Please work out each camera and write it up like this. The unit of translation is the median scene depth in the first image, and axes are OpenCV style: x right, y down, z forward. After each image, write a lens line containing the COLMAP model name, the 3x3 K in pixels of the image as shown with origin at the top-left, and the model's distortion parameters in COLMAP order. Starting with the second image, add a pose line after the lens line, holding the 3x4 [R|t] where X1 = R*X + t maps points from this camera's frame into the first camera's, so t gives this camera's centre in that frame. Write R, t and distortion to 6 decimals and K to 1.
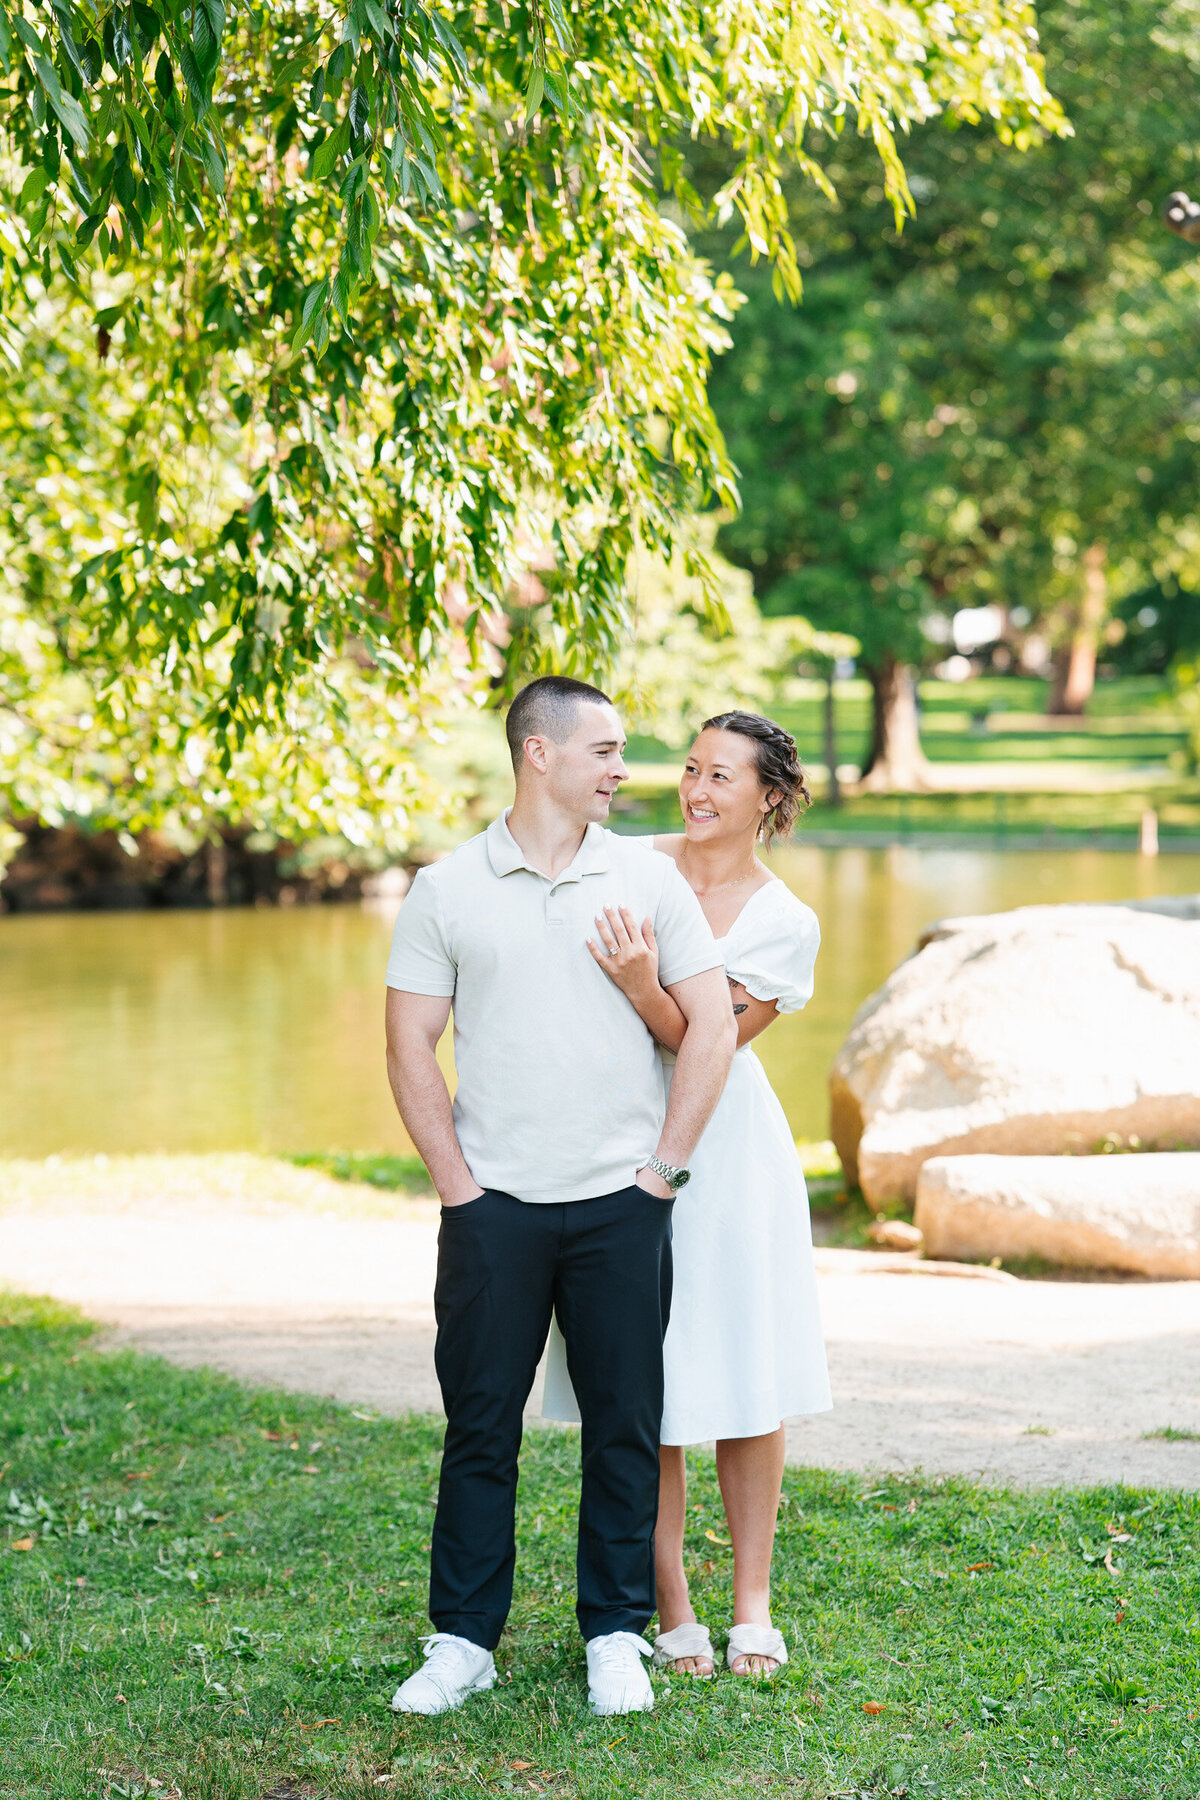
lens RADIAL K [[4585.5, 0, 600.0], [0, 4585.5, 900.0], [0, 0, 1]] dist [0.483165, 6.700343]
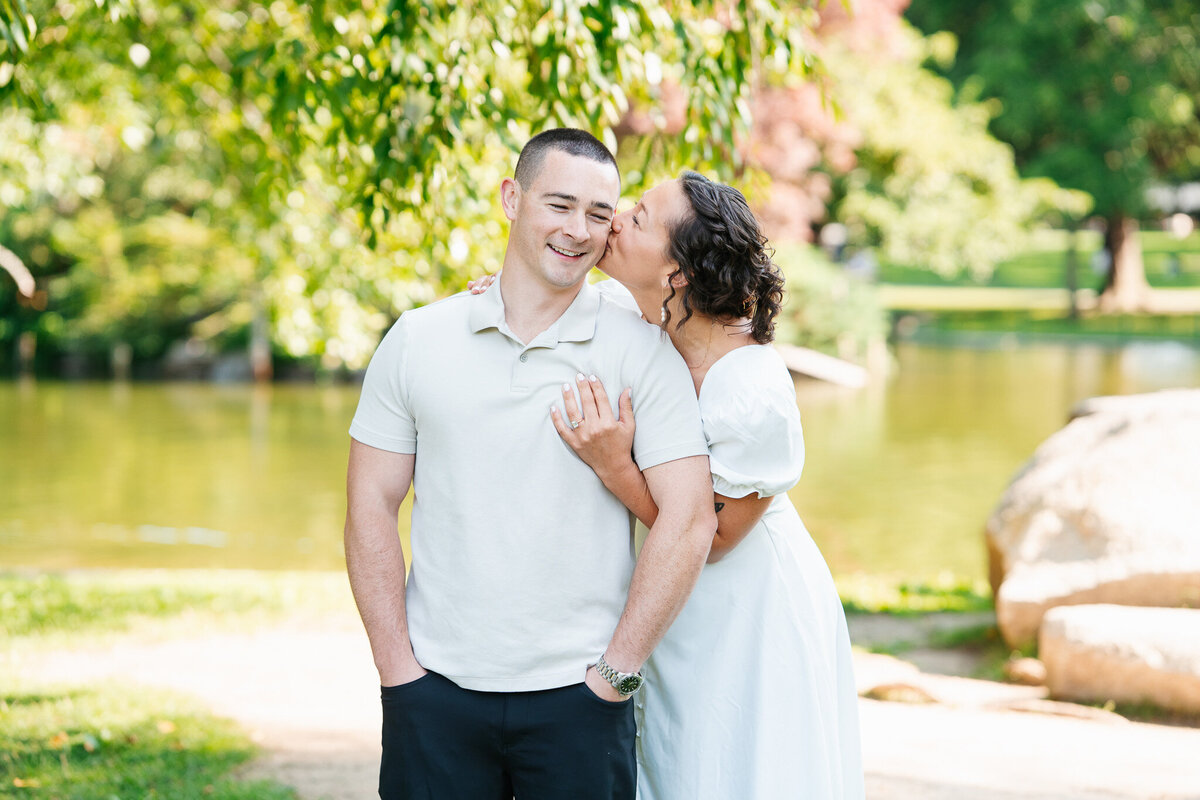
lens RADIAL K [[3057.0, 0, 598.3], [0, 3057.0, 440.2], [0, 0, 1]] dist [0.483165, 6.700343]
pose [[0.994180, 0.021366, -0.105591, 0.037873], [-0.019370, 0.999615, 0.019889, 0.001145], [0.105975, -0.017728, 0.994211, 0.213608]]
